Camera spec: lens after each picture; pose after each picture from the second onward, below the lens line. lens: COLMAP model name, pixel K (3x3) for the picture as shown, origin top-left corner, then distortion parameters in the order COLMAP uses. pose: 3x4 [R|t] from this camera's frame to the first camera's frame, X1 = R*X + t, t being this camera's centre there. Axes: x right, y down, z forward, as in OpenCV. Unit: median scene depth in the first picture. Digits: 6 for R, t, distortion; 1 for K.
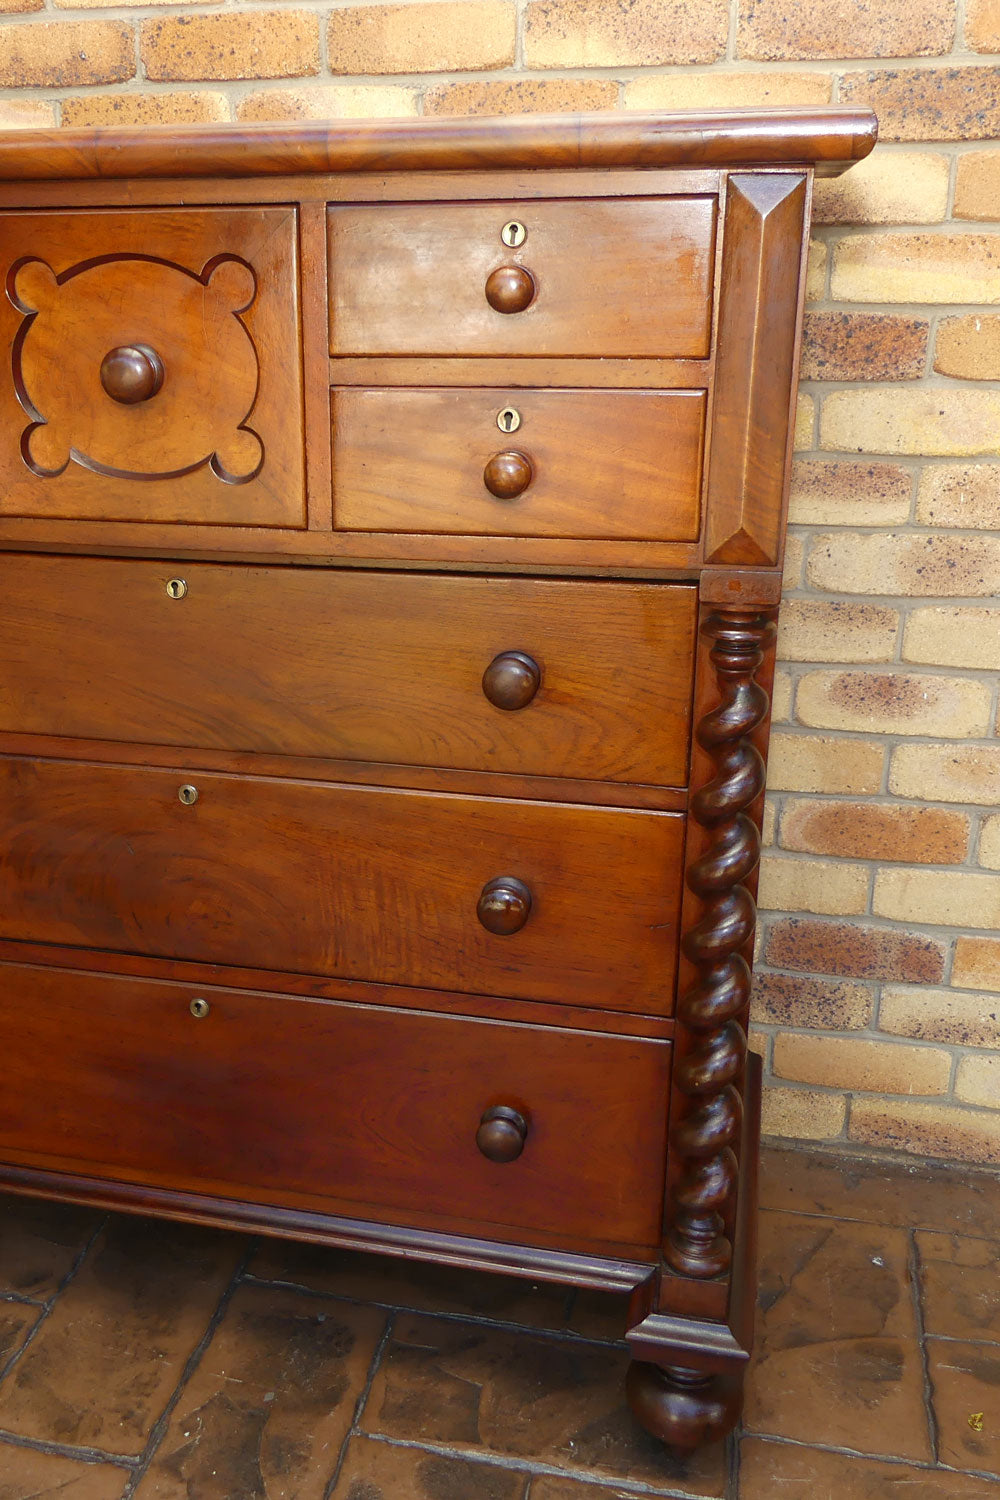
lens RADIAL K [[1501.8, 0, 357.9], [0, 1501.8, 748.2], [0, 0, 1]] dist [-0.031041, 0.005383]
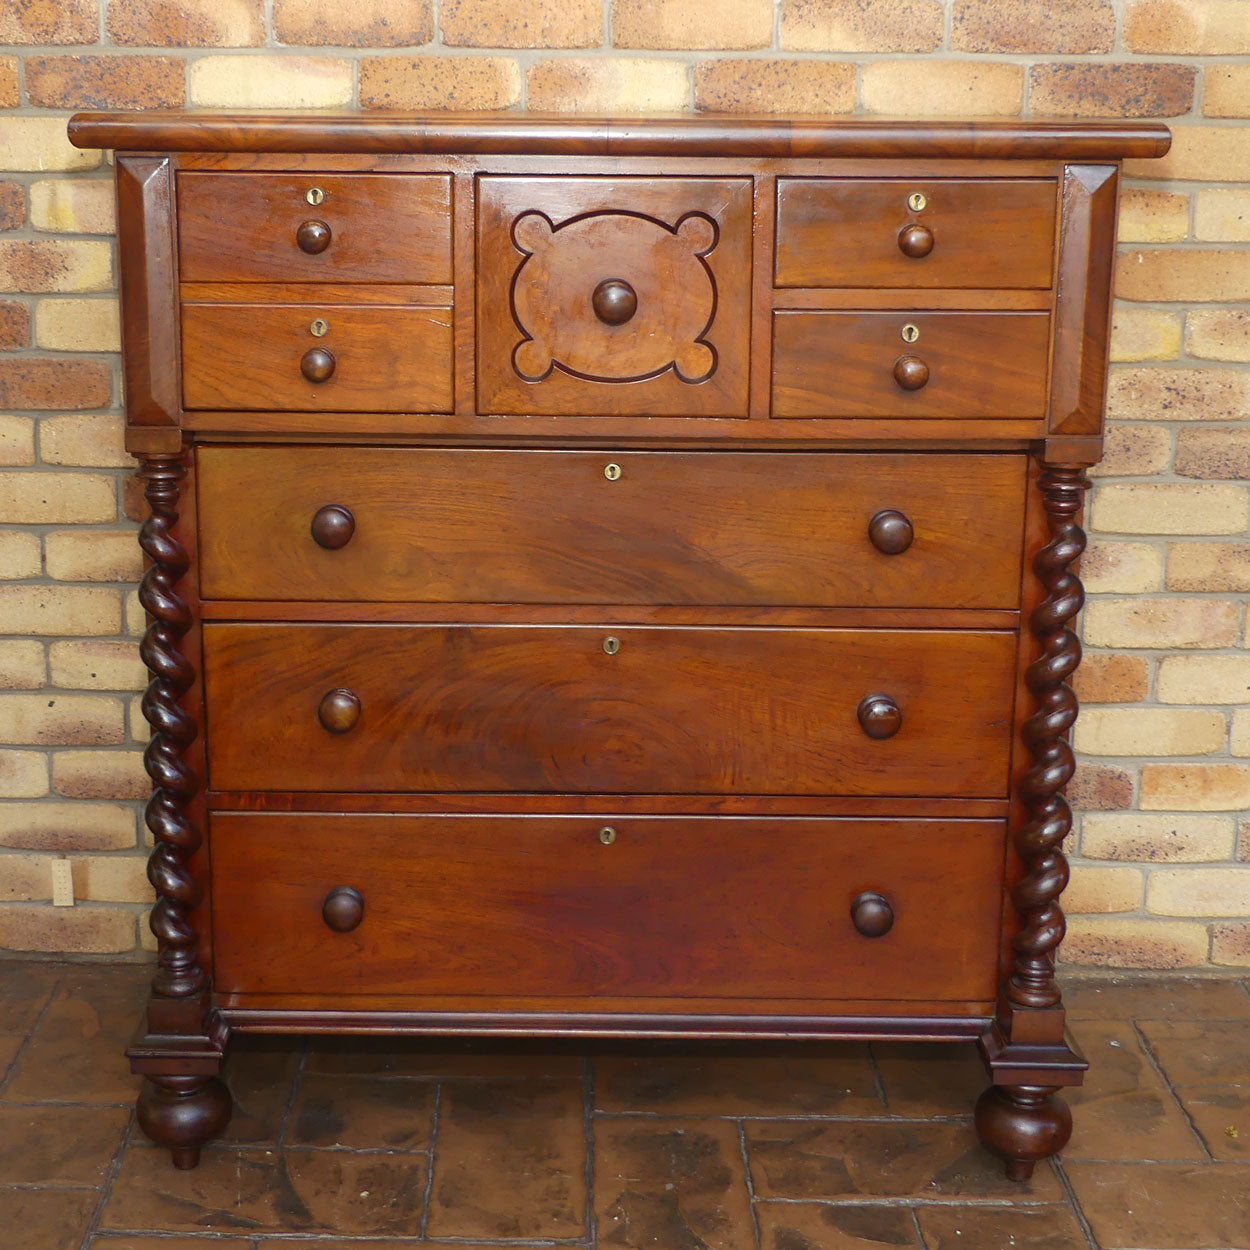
lens RADIAL K [[2023.2, 0, 528.3], [0, 2023.2, 583.9], [0, 0, 1]] dist [-0.045346, 0.052350]
pose [[0.968522, -0.039691, 0.245744, -0.531707], [0.064542, 0.993486, -0.093912, 0.120229], [-0.240416, 0.106816, 0.964775, -0.506346]]
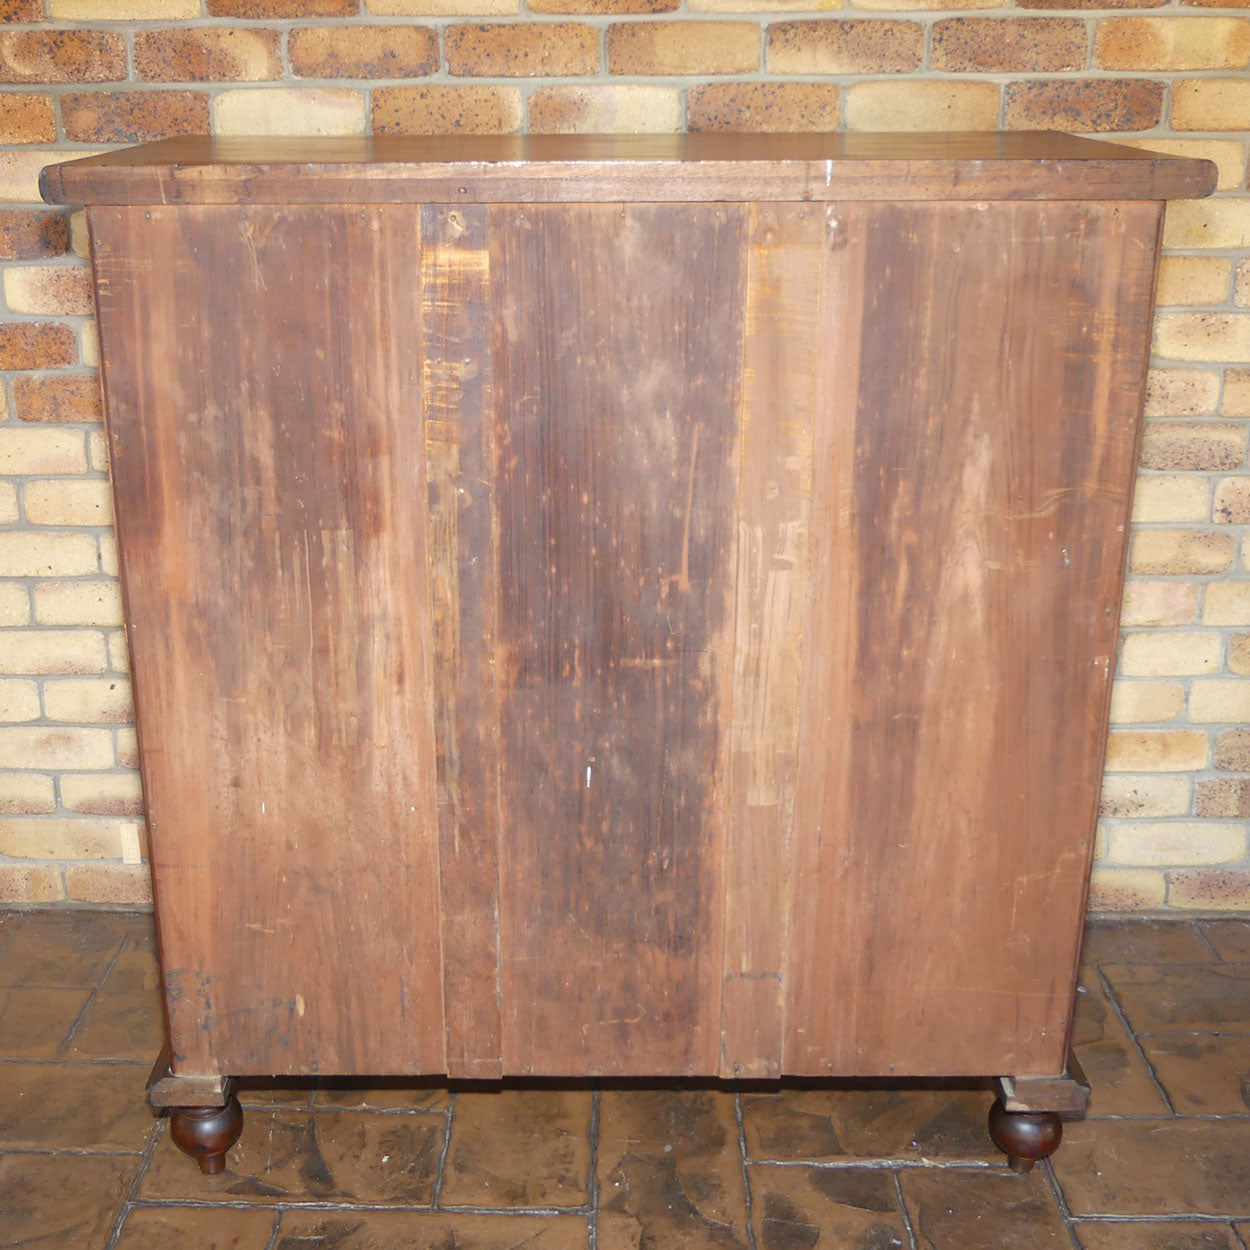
lens RADIAL K [[1572.7, 0, 562.9], [0, 1572.7, 583.6], [0, 0, 1]] dist [-0.027799, -0.006023]
pose [[0.973315, -0.065888, 0.219811, -0.402600], [0.076065, 0.996373, -0.038155, 0.017856], [-0.216499, 0.053856, 0.974796, -0.258065]]
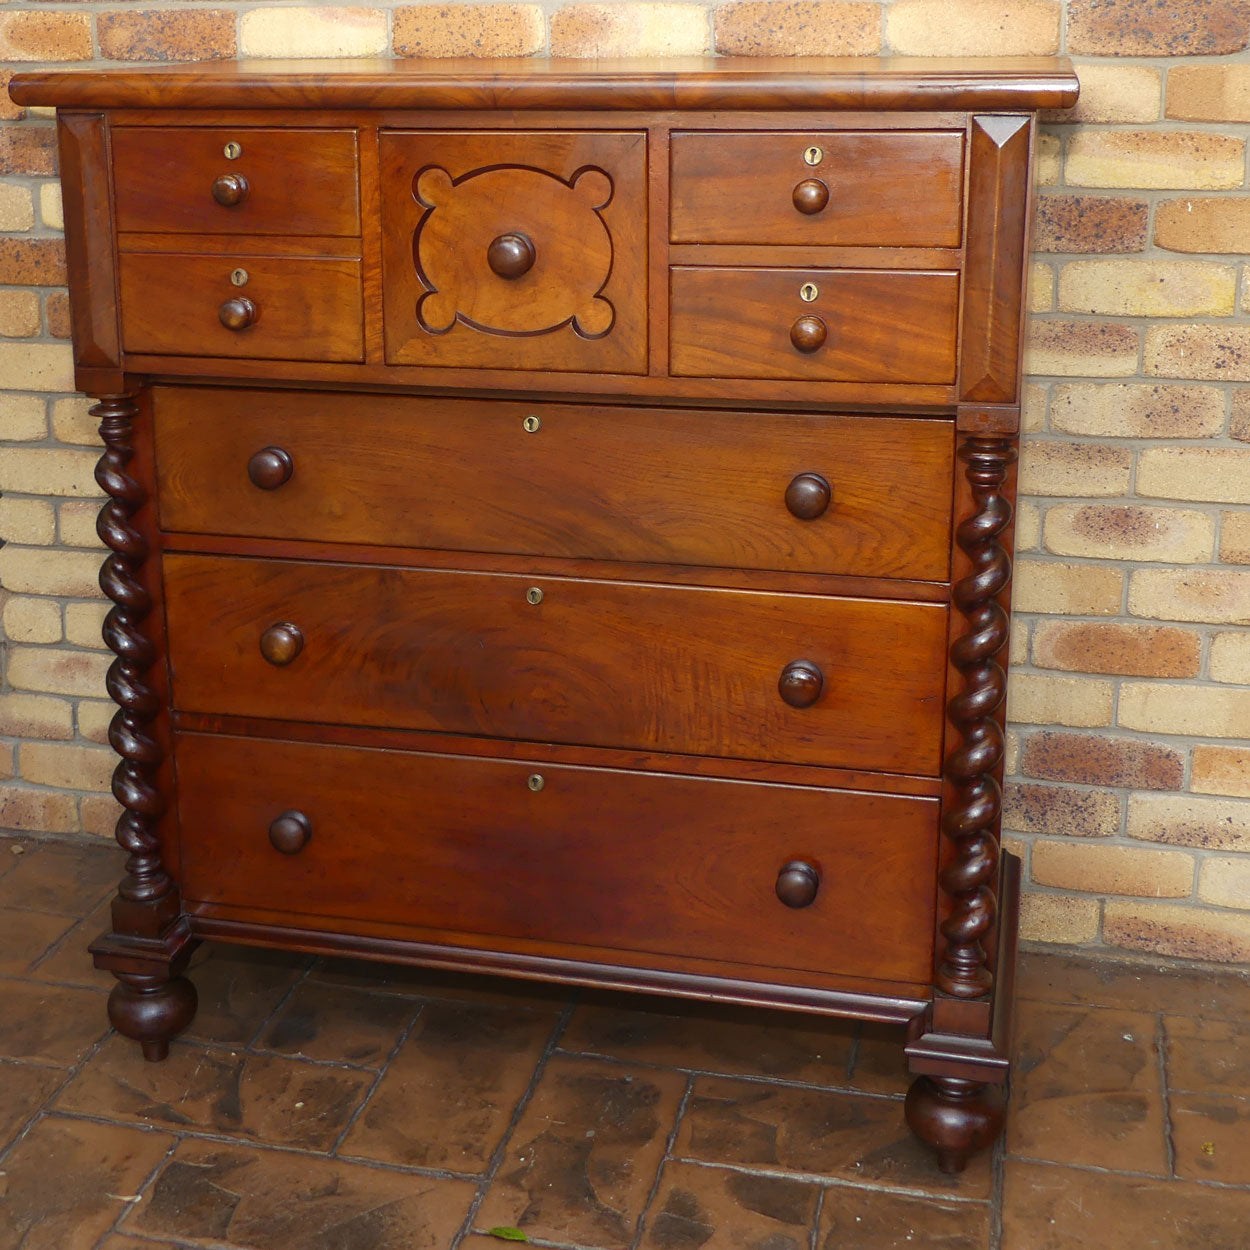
lens RADIAL K [[1923.2, 0, 515.8], [0, 1923.2, 527.0], [0, 0, 1]] dist [-0.041842, 0.028063]
pose [[0.999996, 0.001129, -0.002560, -0.115600], [-0.001325, 0.996961, -0.077890, 0.089230], [0.002464, 0.077894, 0.996959, -0.502547]]
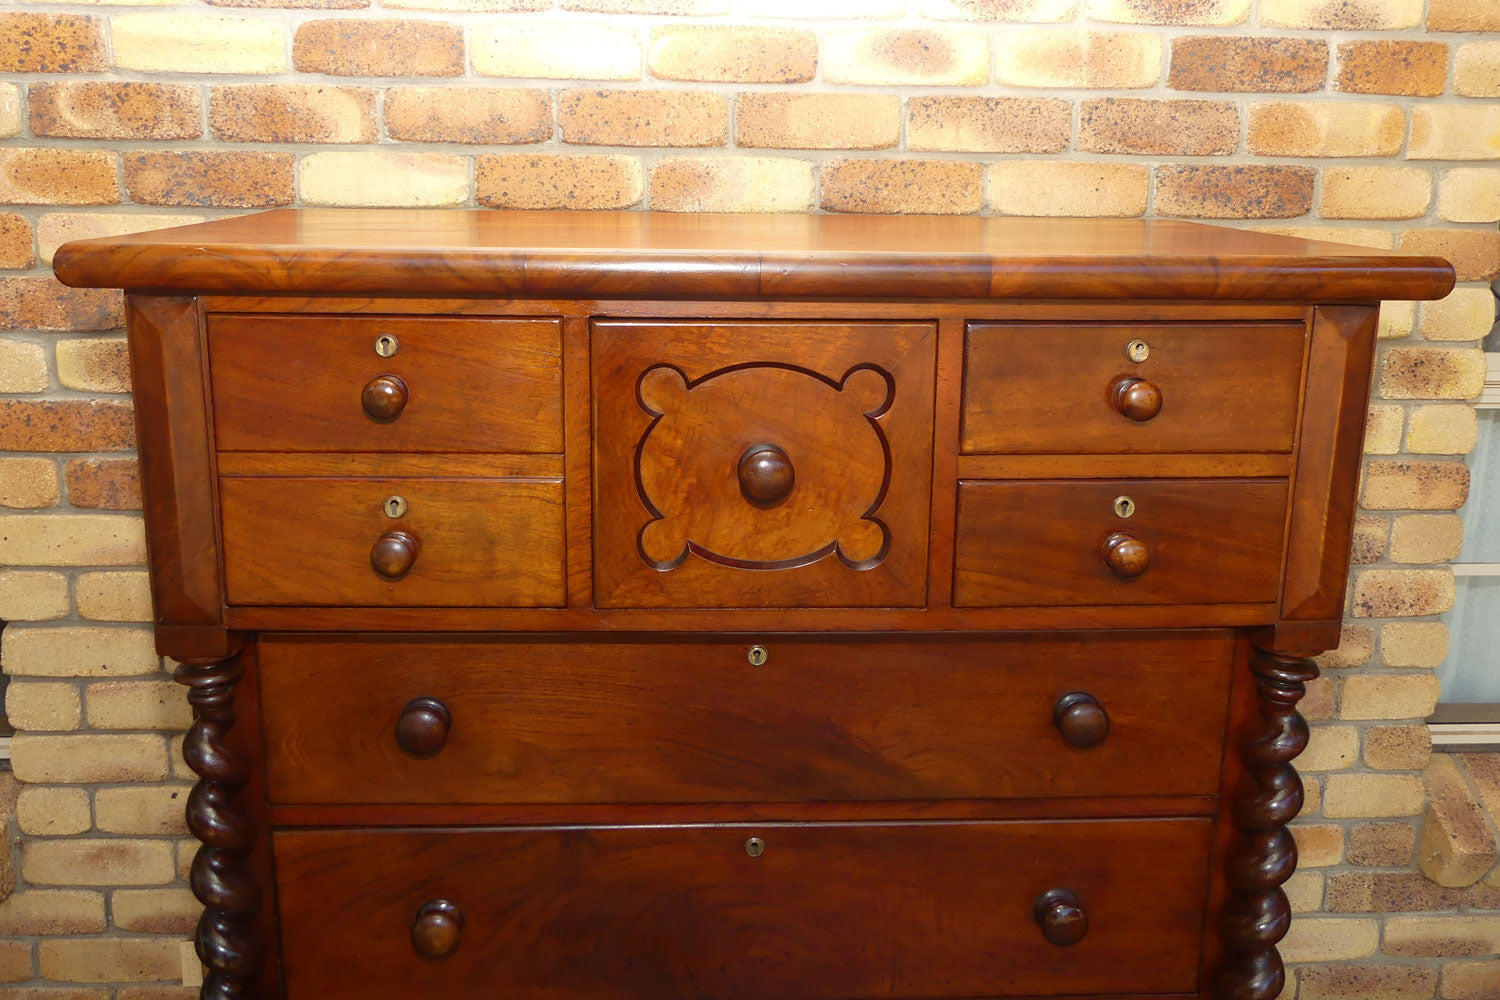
lens RADIAL K [[1196.9, 0, 709.7], [0, 1196.9, 405.7], [0, 0, 1]] dist [-0.037107, 0.038299]
pose [[0.952608, -0.039037, 0.301685, -0.351125], [0.077229, 0.990275, -0.115723, -0.164472], [-0.294234, 0.133537, 0.946358, 0.182784]]
